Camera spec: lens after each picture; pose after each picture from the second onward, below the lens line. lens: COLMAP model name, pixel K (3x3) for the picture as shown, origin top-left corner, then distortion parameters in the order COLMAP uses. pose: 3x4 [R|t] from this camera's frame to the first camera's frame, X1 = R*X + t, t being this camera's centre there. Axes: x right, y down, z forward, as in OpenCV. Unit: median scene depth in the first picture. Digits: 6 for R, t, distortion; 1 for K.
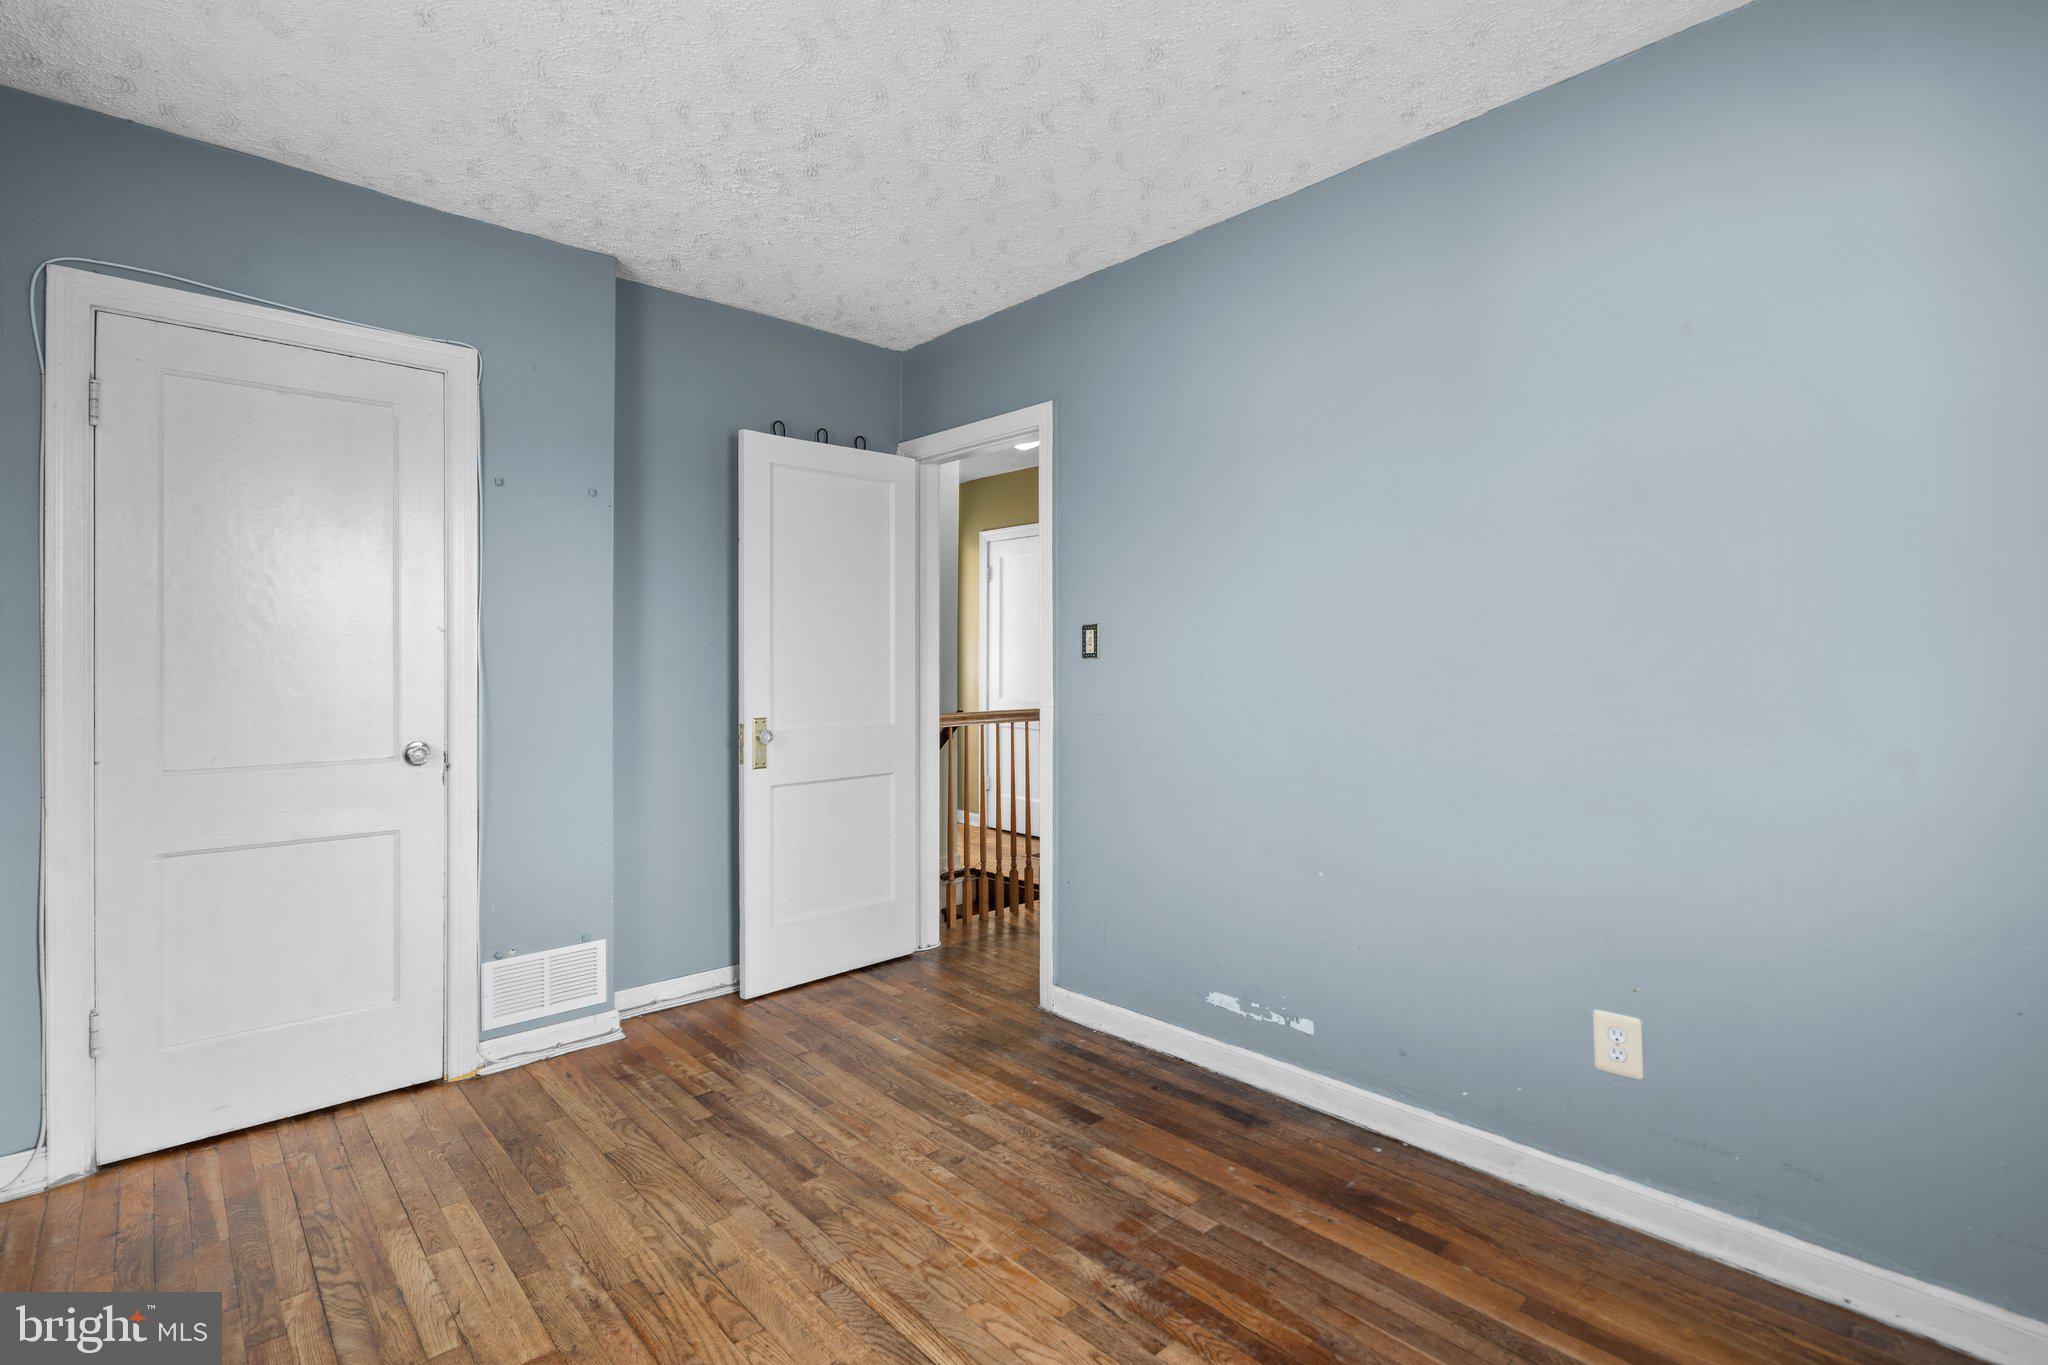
lens RADIAL K [[951.3, 0, 996.1], [0, 951.3, 669.0], [0, 0, 1]] dist [0.002807, 0.001363]
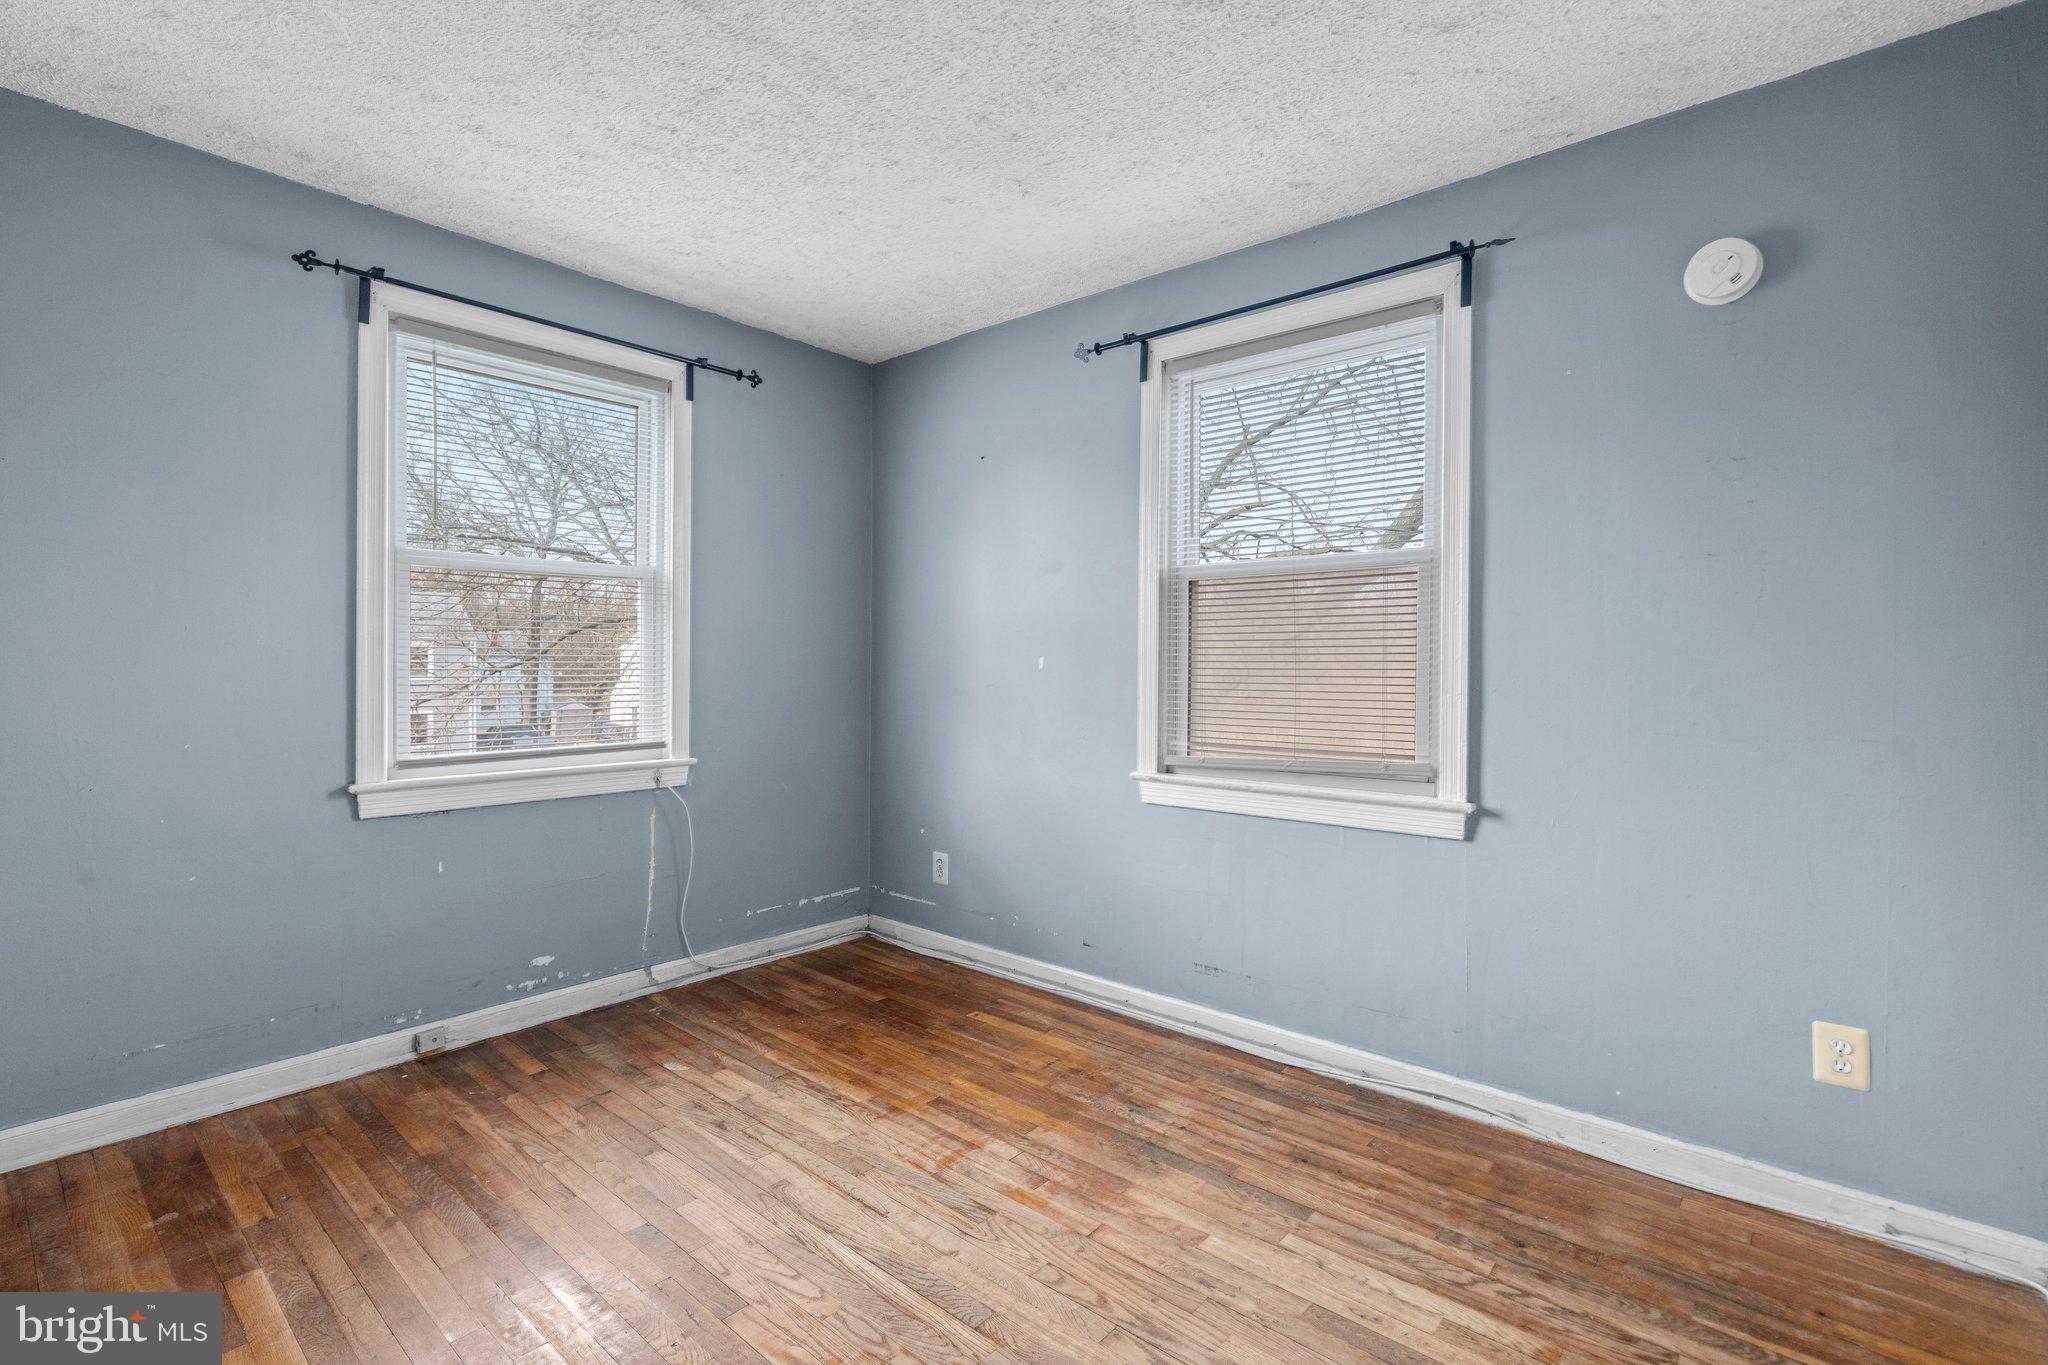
lens RADIAL K [[951.3, 0, 996.1], [0, 951.3, 669.0], [0, 0, 1]] dist [0.002807, 0.001363]
pose [[-0.993445, -0.000711, -0.114306, -0.063536], [-0.001882, 0.999947, 0.010131, -0.005530], [0.114293, 0.010280, -0.993394, 1.610597]]
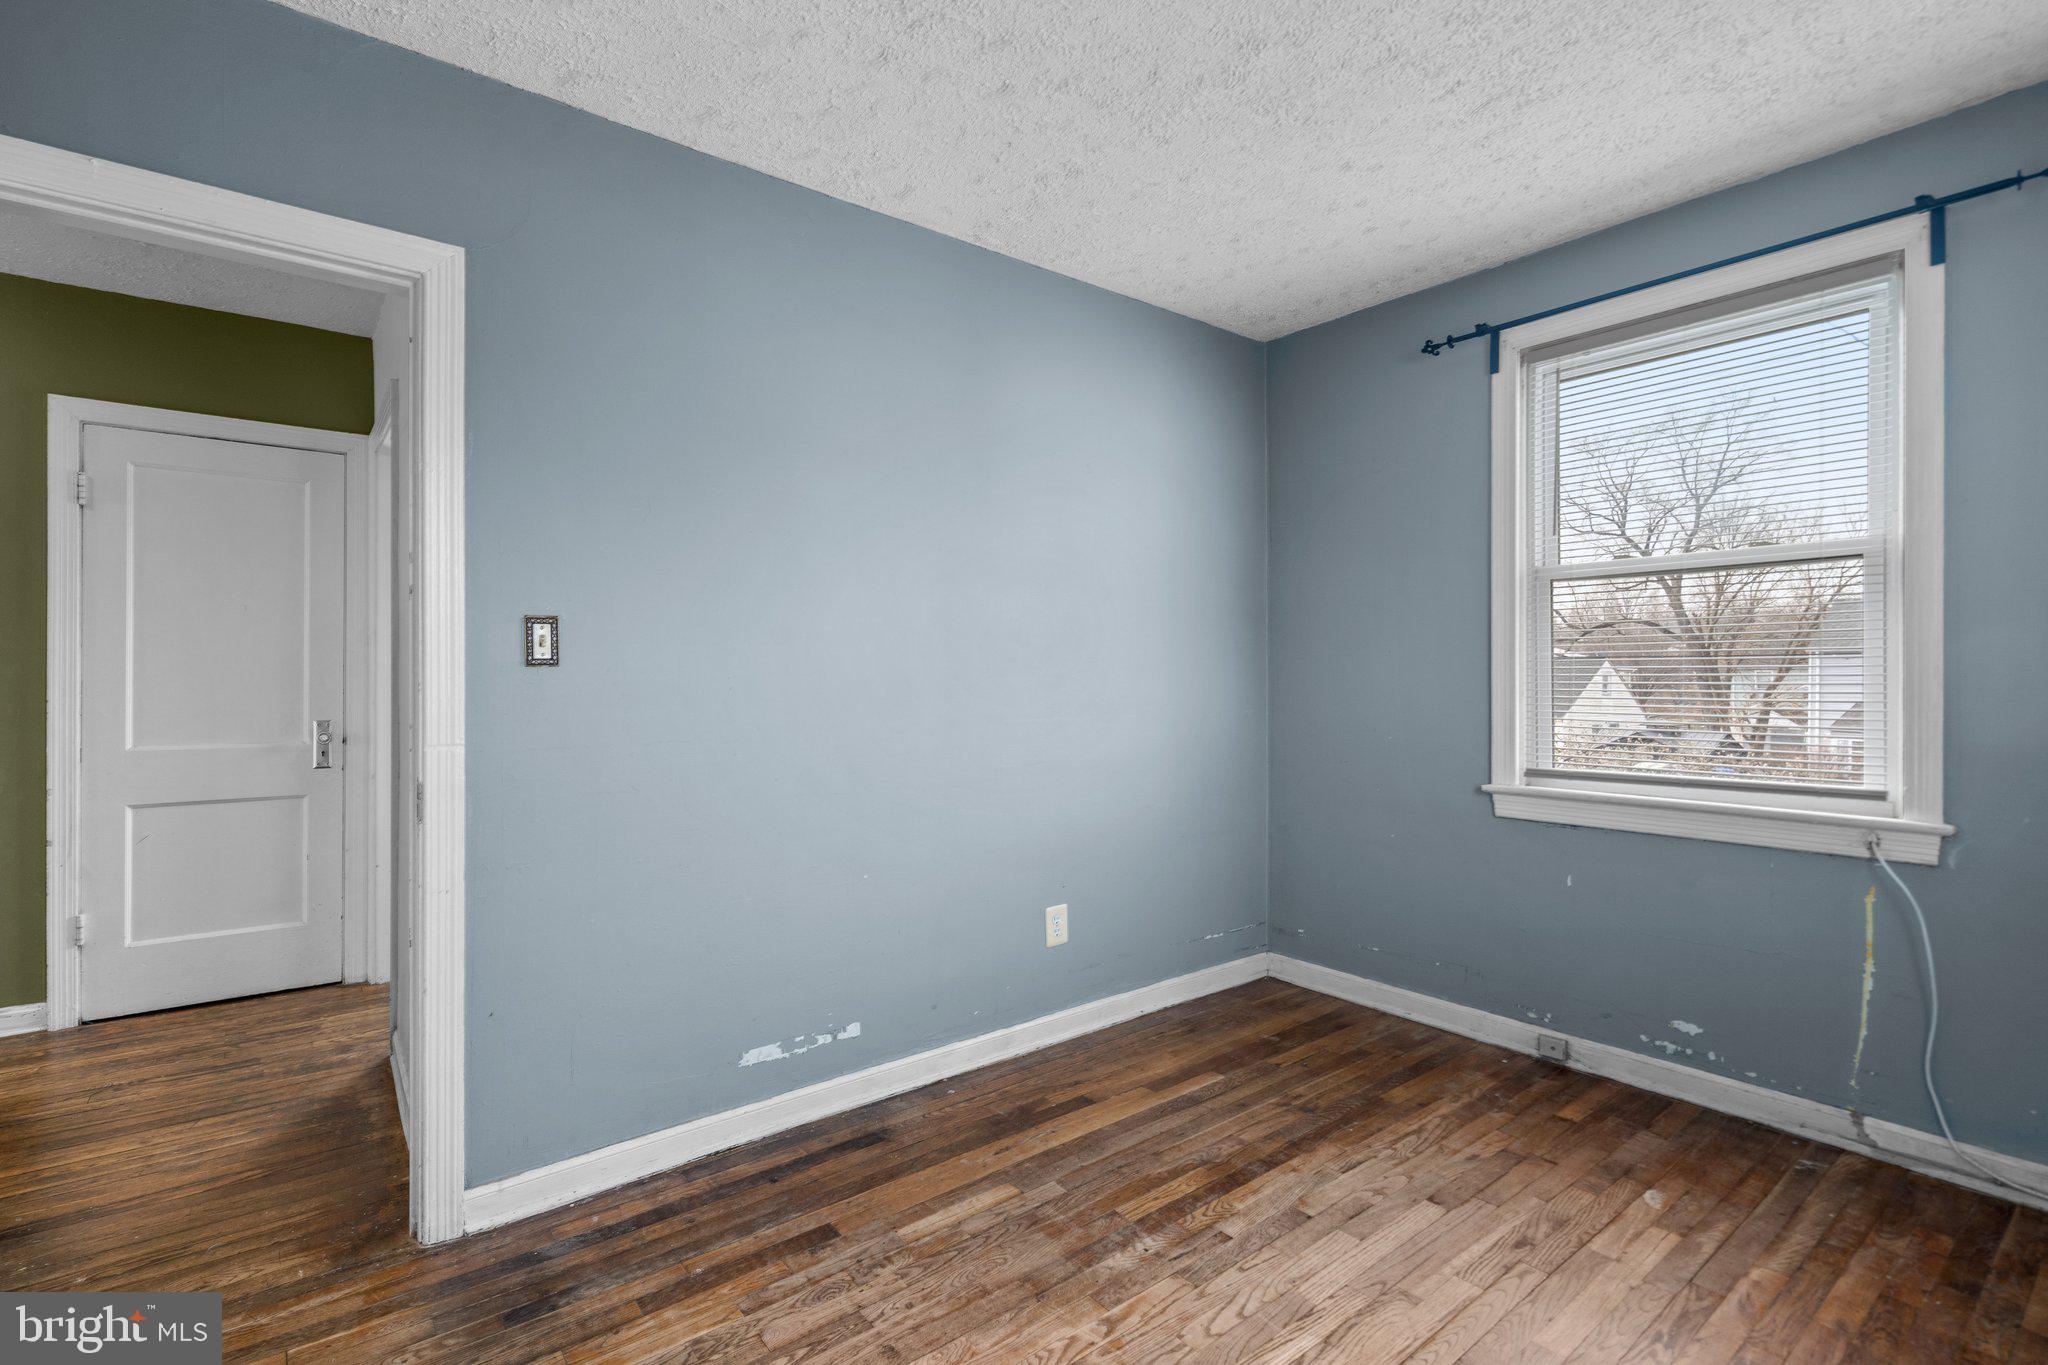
lens RADIAL K [[941.8, 0, 1019.5], [0, 941.8, 677.7], [0, 0, 1]] dist [0.000708, 0.000606]
pose [[0.064271, 0.002420, 0.997930, -0.793454], [0.006269, 0.999976, -0.002829, 0.001630], [-0.997913, 0.006438, 0.064254, 0.892475]]
